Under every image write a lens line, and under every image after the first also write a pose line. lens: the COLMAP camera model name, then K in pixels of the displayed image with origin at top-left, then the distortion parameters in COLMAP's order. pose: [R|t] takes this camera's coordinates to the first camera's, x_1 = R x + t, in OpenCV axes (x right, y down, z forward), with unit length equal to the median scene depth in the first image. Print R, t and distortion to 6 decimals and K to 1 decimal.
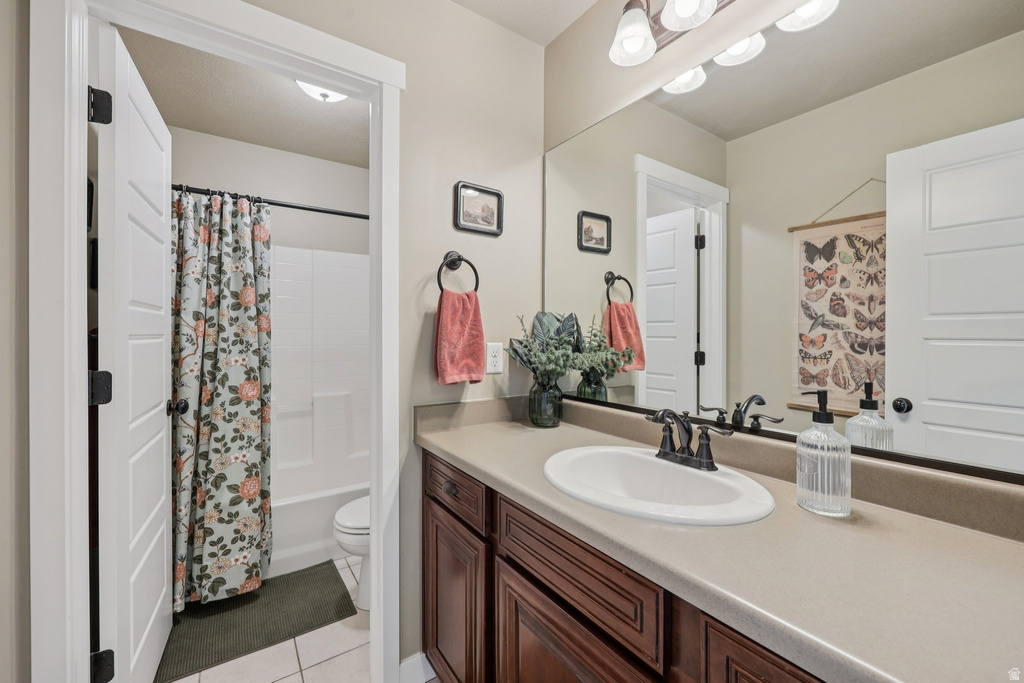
lens RADIAL K [[414.7, 0, 517.0], [0, 414.7, 341.5], [0, 0, 1]] dist [-0.001029, 0.000040]
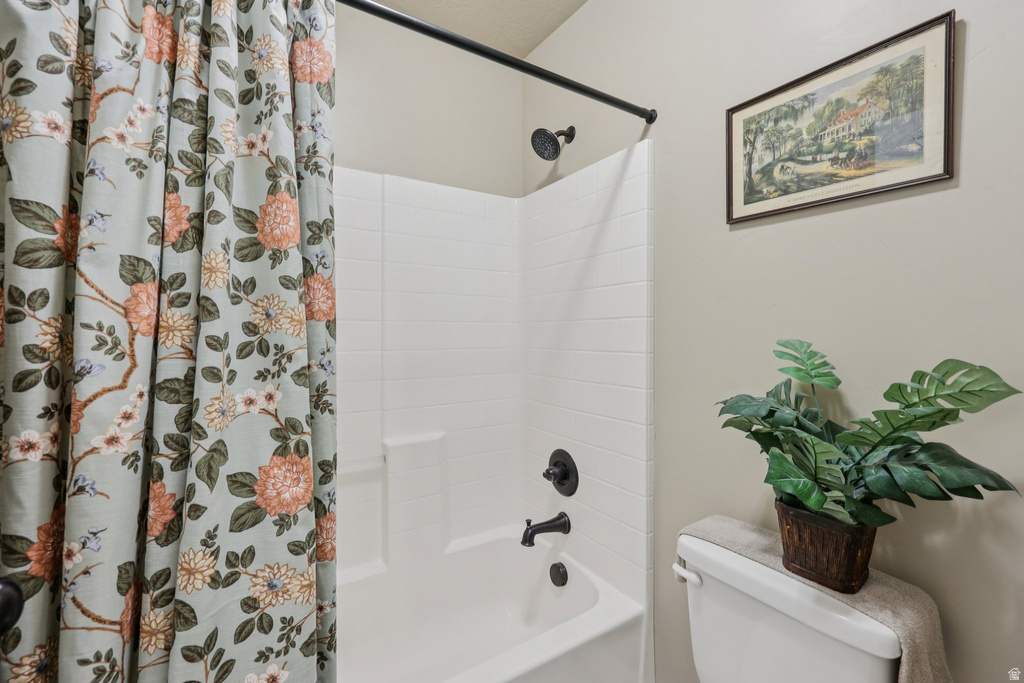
lens RADIAL K [[414.7, 0, 508.2], [0, 414.7, 338.8], [0, 0, 1]] dist [-0.001029, 0.000040]
pose [[0.999882, 0.005020, -0.014551, -0.457853], [-0.004936, 0.999971, 0.005827, -0.010263], [0.014579, -0.005755, 0.999877, 0.658773]]
